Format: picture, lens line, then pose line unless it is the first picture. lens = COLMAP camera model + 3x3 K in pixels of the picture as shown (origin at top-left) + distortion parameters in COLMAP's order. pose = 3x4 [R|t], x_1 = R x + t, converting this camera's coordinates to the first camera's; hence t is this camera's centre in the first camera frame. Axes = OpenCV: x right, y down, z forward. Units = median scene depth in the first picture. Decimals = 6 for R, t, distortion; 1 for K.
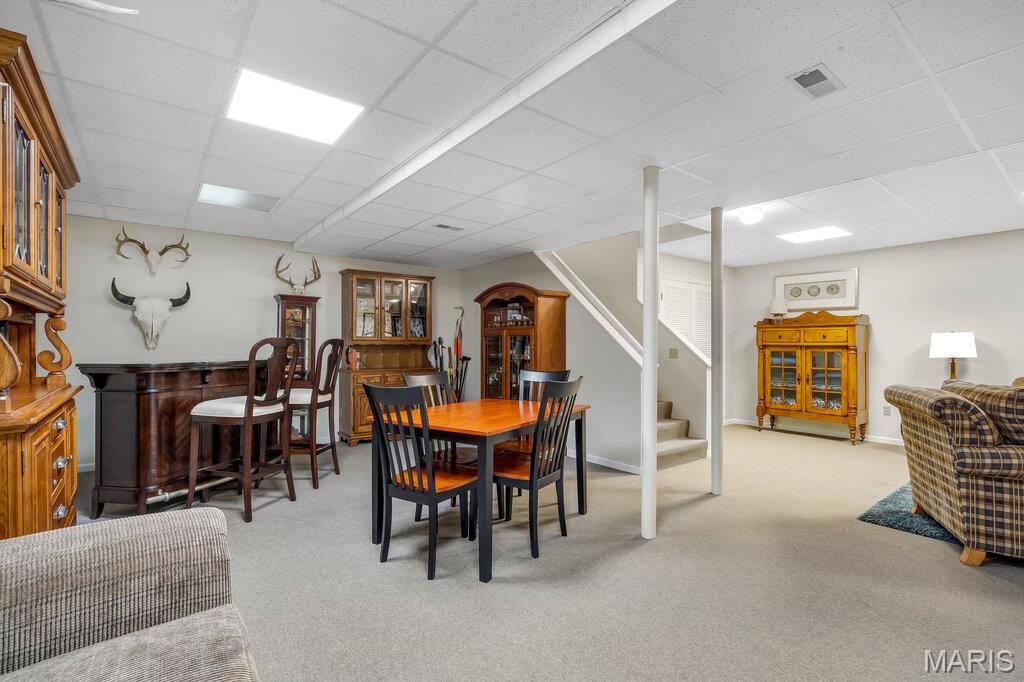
lens RADIAL K [[469.8, 0, 513.7], [0, 469.8, 344.8], [0, 0, 1]] dist [-0.001460, -0.000091]
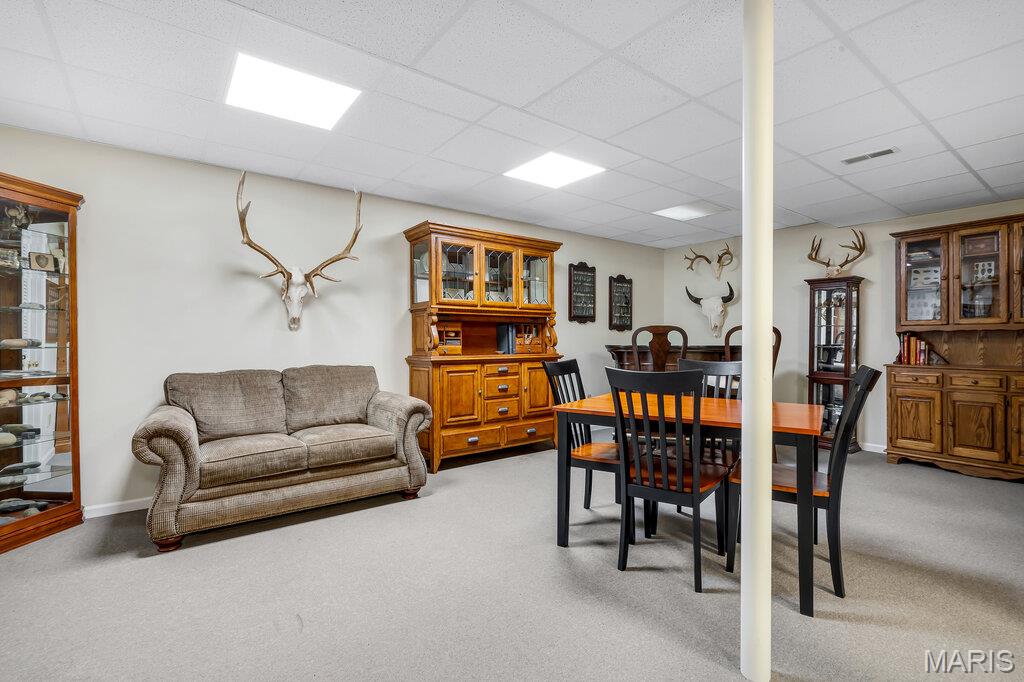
lens RADIAL K [[469.8, 0, 514.8], [0, 469.8, 338.1], [0, 0, 1]] dist [-0.001460, -0.000091]
pose [[-0.020054, 0.007928, -0.999767, 0.542744], [0.007520, 0.999941, 0.007779, 0.000517], [0.999771, -0.007362, -0.020113, 0.471295]]
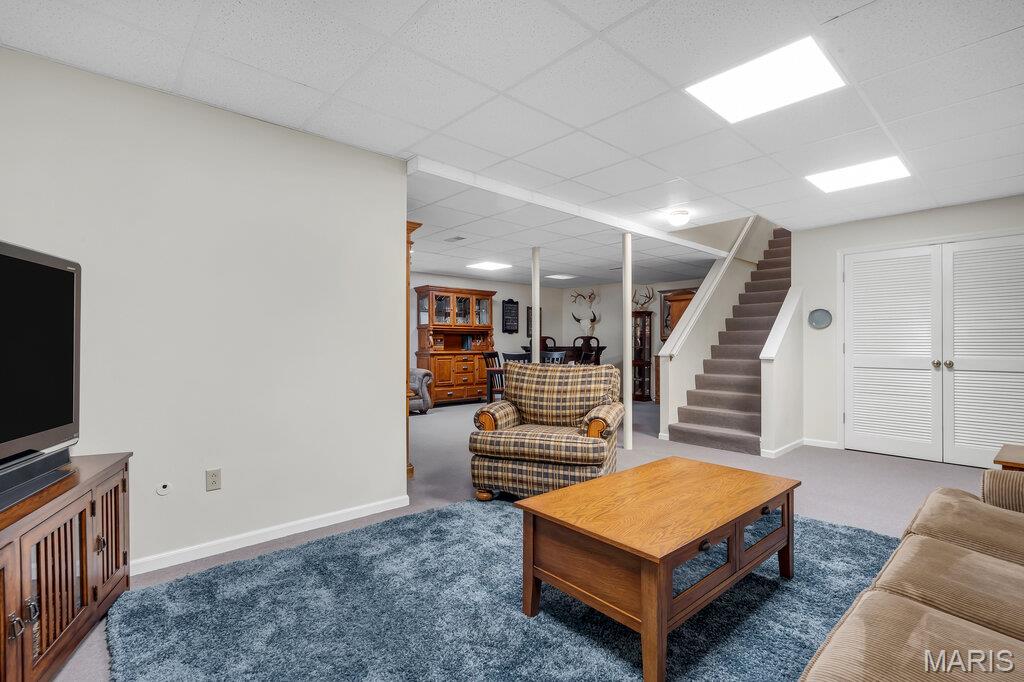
lens RADIAL K [[469.8, 0, 510.4], [0, 469.8, 342.2], [0, 0, 1]] dist [-0.001460, -0.000091]
pose [[0.054999, 0.010300, -0.998433, 1.464990], [0.004187, 0.999936, 0.010546, -0.011541], [0.998478, -0.004760, 0.054952, 0.504842]]
